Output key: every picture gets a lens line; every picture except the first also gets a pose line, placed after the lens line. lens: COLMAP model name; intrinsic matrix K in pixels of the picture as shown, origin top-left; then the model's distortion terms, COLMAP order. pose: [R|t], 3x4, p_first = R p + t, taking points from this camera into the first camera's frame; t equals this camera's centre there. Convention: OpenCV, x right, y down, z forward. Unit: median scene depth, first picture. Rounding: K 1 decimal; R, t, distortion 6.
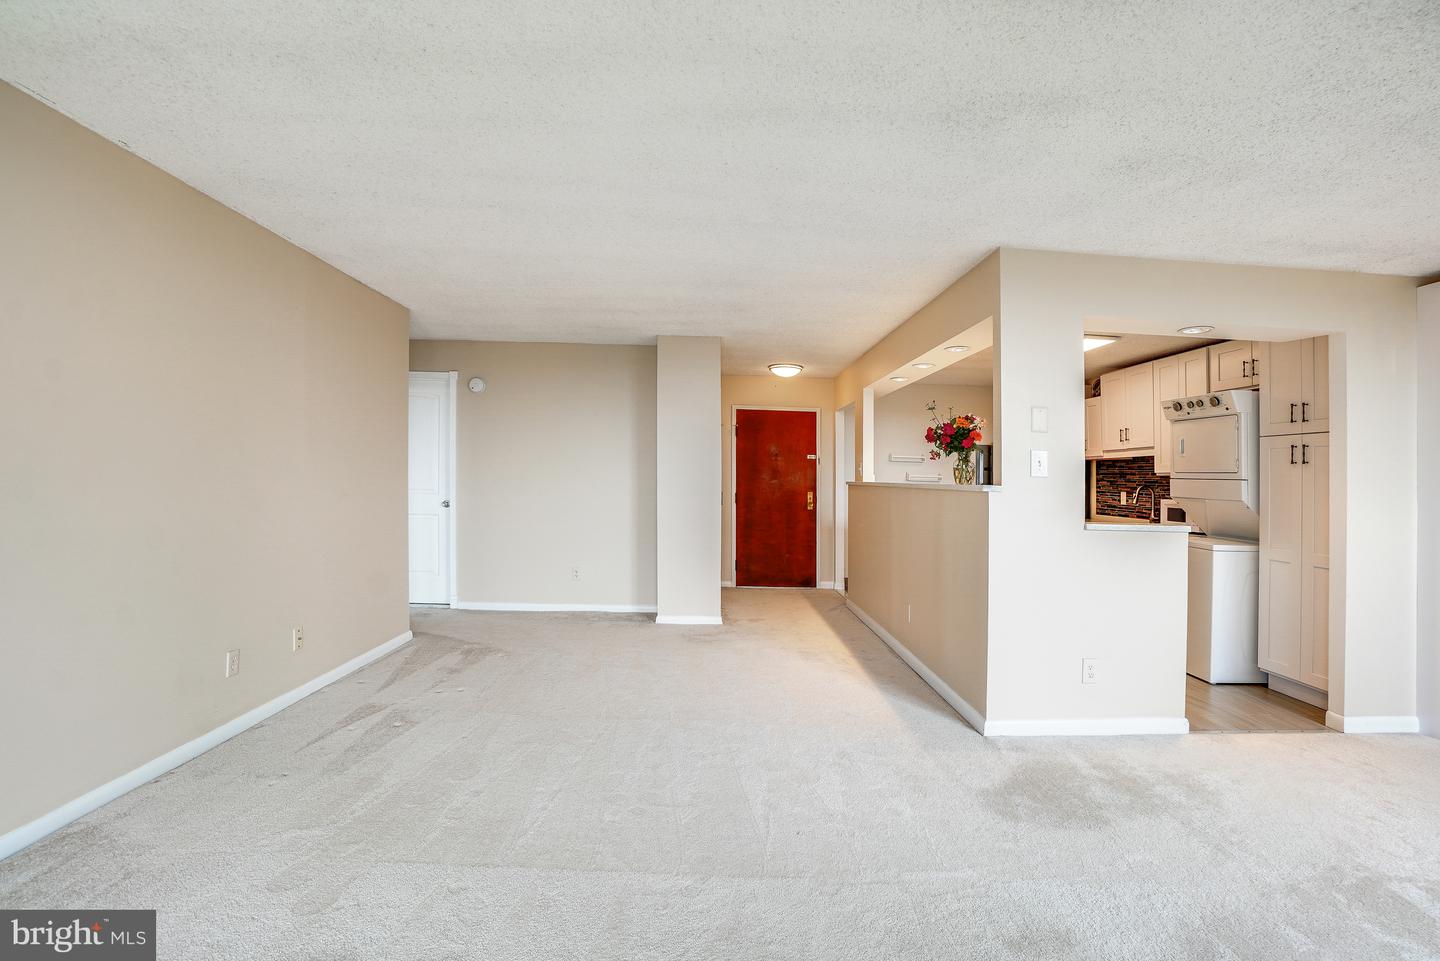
lens RADIAL K [[639.0, 0, 720.0], [0, 639.0, 480.5], [0, 0, 1]] dist [-0.063200, 0.024672]
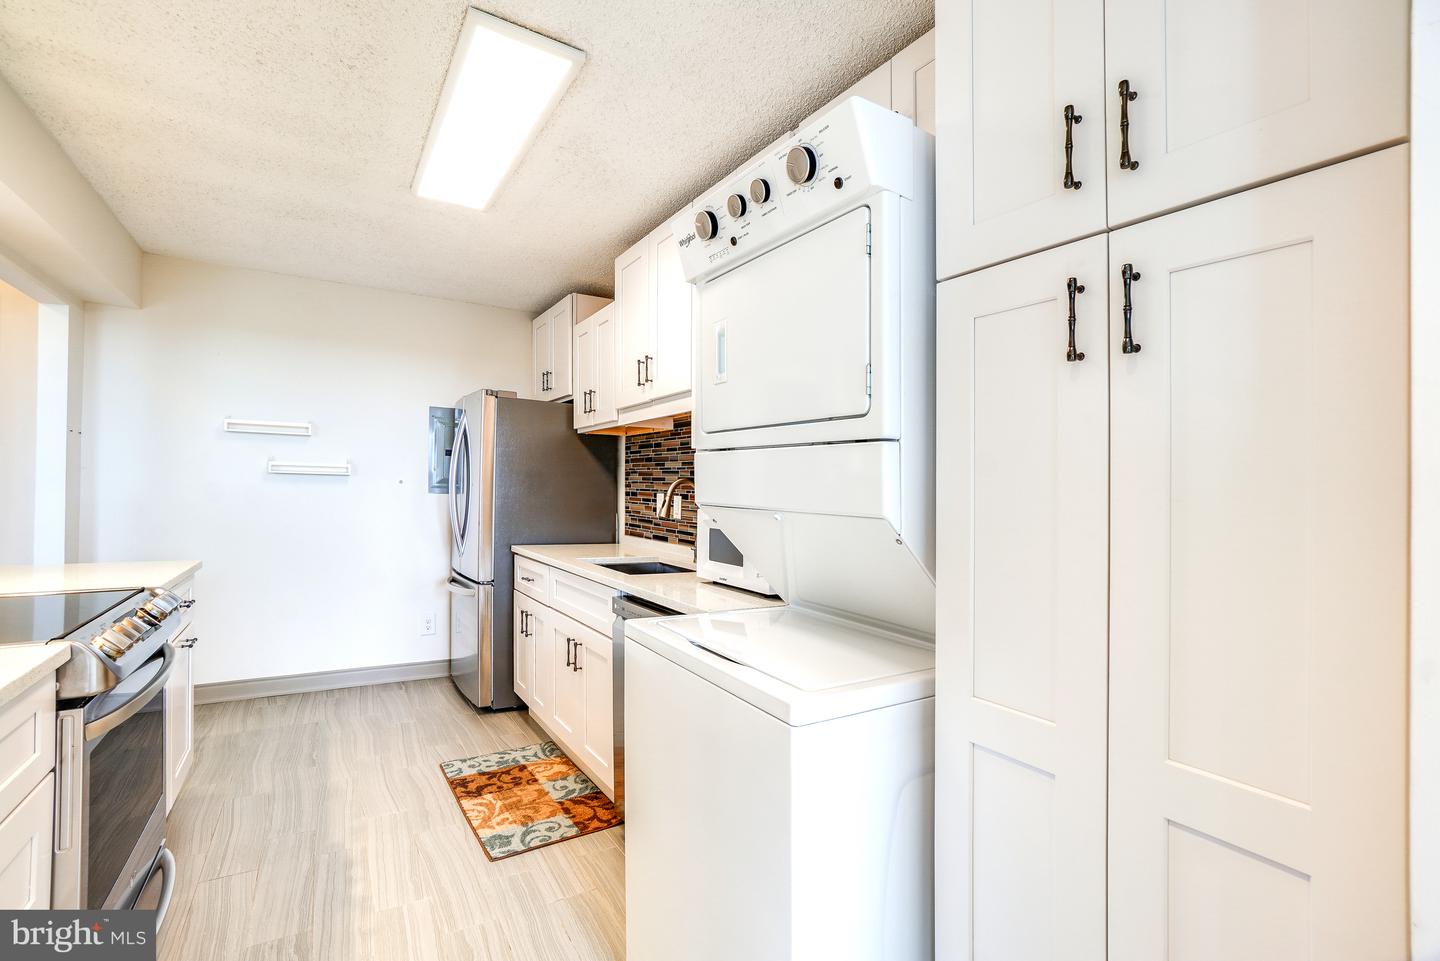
lens RADIAL K [[639.0, 0, 720.0], [0, 639.0, 480.5], [0, 0, 1]] dist [-0.063200, 0.024672]
pose [[0.855315, -0.000119, 0.518108, 0.610920], [0.004552, 0.999963, -0.007285, 0.017761], [-0.518088, 0.008590, 0.855284, 0.766414]]
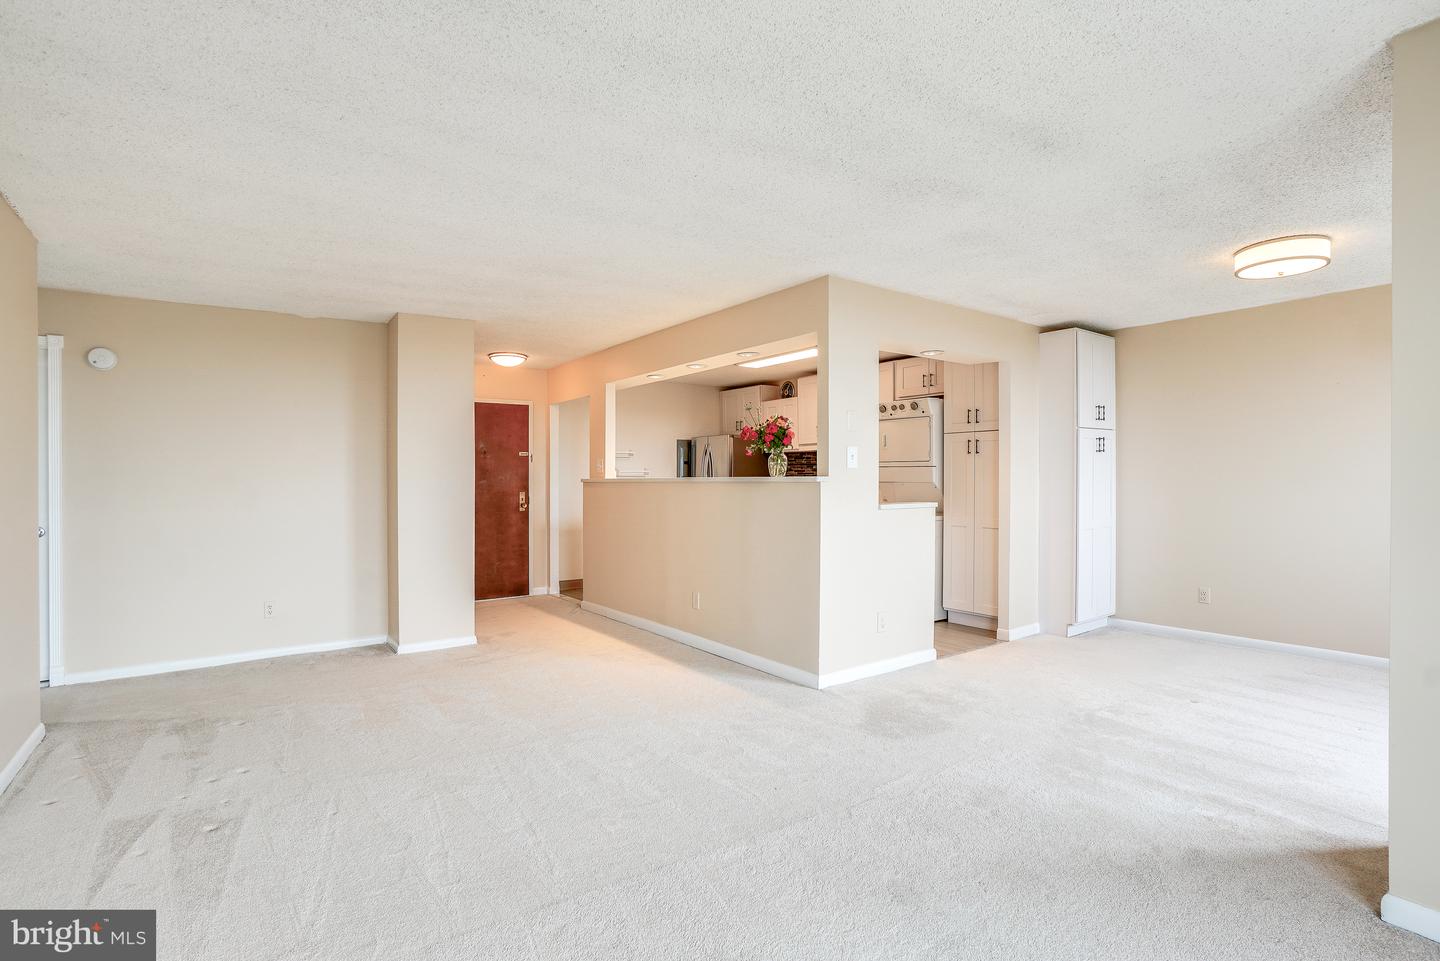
lens RADIAL K [[715.0, 0, 683.9], [0, 715.0, 484.9], [0, 0, 1]] dist [-0.021811, 0.000393]
pose [[0.844374, -0.038342, 0.534380, -0.398256], [0.033243, 0.999263, 0.019170, -0.007890], [-0.534722, 0.001578, 0.845027, 0.003566]]
